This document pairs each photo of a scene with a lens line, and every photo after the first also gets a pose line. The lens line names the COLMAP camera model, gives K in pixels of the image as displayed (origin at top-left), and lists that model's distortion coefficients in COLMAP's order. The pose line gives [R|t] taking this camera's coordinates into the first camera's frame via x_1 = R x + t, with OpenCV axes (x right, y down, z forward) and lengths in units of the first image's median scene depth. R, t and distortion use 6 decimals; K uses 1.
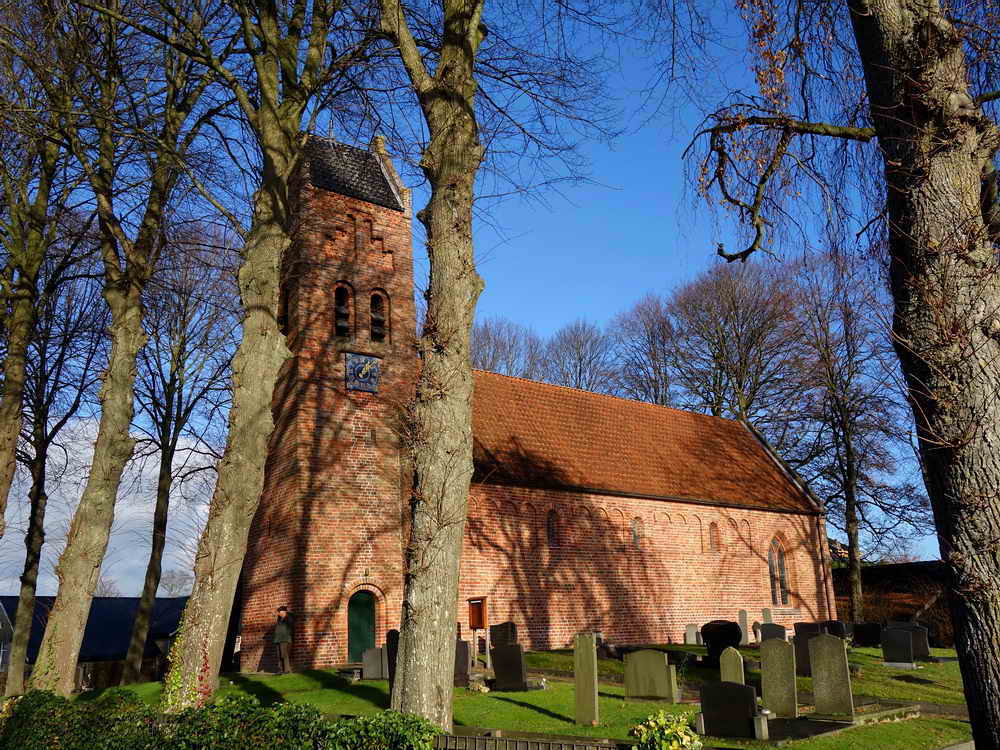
lens RADIAL K [[901.1, 0, 500.0], [0, 901.1, 375.0], [0, 0, 1]] dist [-0.006558, -0.007465]
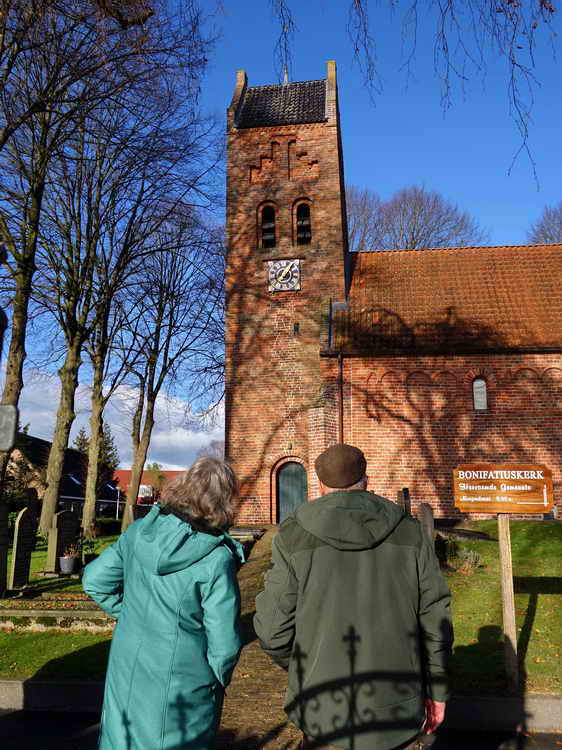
lens RADIAL K [[675.8, 0, 281.0], [0, 675.8, 375.0], [0, 0, 1]] dist [-0.006558, -0.007465]
pose [[0.689644, -0.107832, -0.716075, 0.441629], [0.172126, 0.984920, 0.017455, 0.105653], [0.703395, -0.135293, 0.697805, 0.379292]]
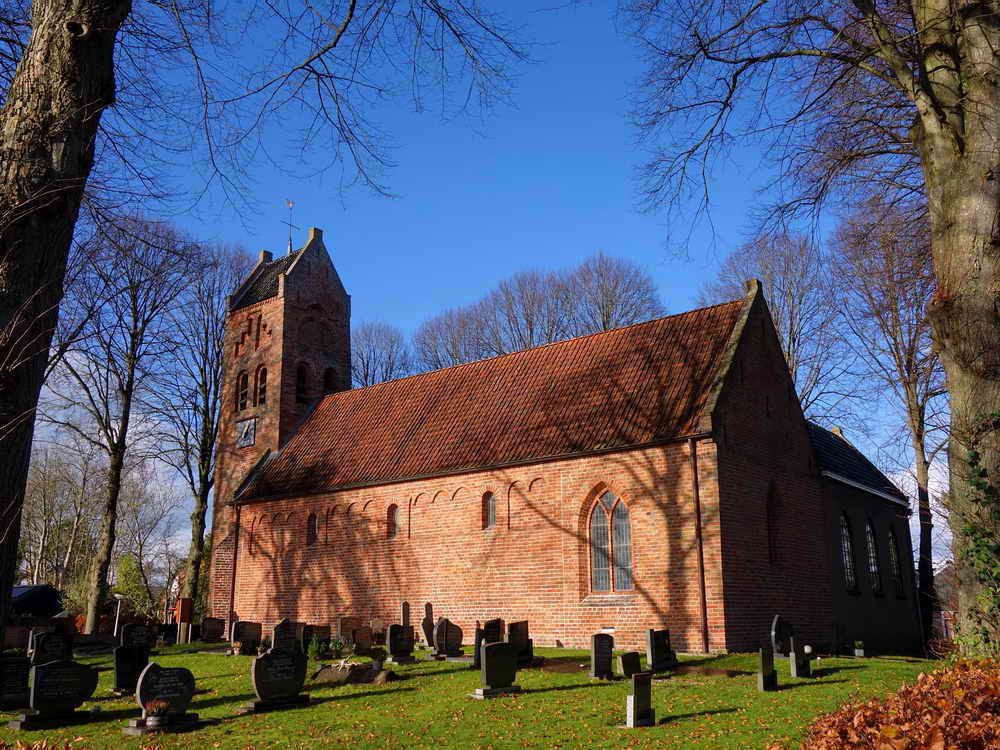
lens RADIAL K [[901.1, 0, 500.0], [0, 901.1, 375.0], [0, 0, 1]] dist [-0.006558, -0.007465]
pose [[0.231446, -0.235648, -0.943876, 1.243273], [0.271919, 0.947220, -0.169806, 0.249303], [0.934073, -0.217357, 0.283308, 0.984543]]
